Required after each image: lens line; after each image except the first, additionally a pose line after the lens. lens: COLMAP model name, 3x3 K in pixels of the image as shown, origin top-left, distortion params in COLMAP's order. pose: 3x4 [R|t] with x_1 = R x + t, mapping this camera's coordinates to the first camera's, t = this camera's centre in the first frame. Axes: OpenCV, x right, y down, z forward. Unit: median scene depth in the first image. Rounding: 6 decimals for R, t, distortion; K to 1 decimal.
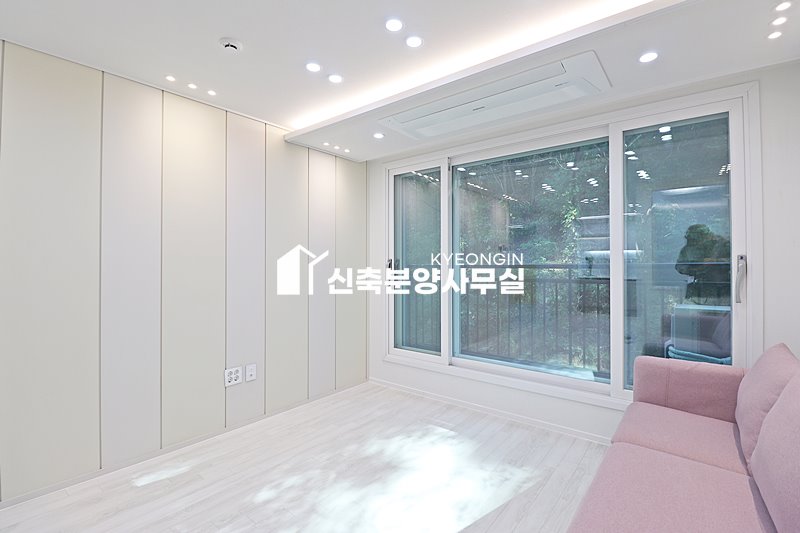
lens RADIAL K [[369.5, 0, 401.5], [0, 369.5, 258.8], [0, 0, 1]] dist [-0.000023, -0.014809]
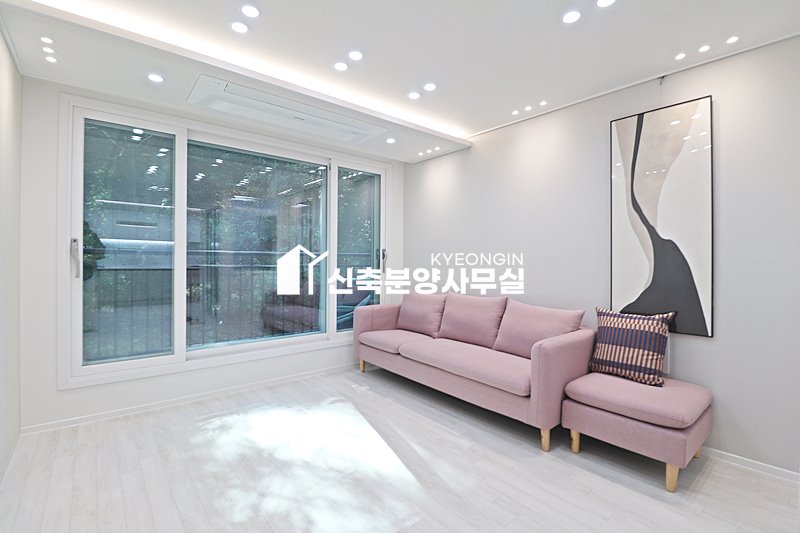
lens RADIAL K [[367.5, 0, 403.0], [0, 367.5, 259.5], [0, 0, 1]] dist [-0.001180, -0.014130]
pose [[0.205730, 0.005462, 0.978594, -0.724420], [-0.023553, 0.999722, -0.000628, 0.032680], [-0.978325, -0.022919, 0.205801, 0.347892]]
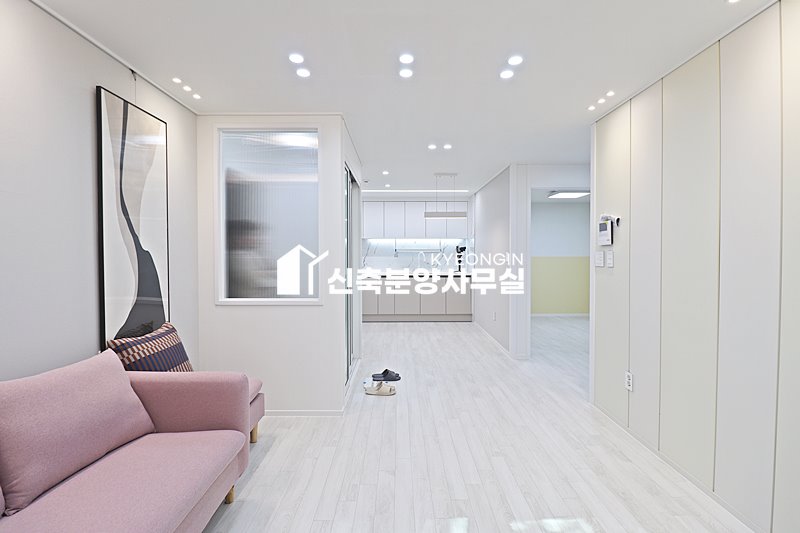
lens RADIAL K [[370.6, 0, 404.0], [0, 370.6, 258.7], [0, 0, 1]] dist [-0.000368, -0.015104]
pose [[-0.773095, 0.010191, -0.634208, 0.235602], [0.011322, 0.999933, 0.002267, -0.004103], [0.634189, -0.005428, -0.773159, 0.879554]]
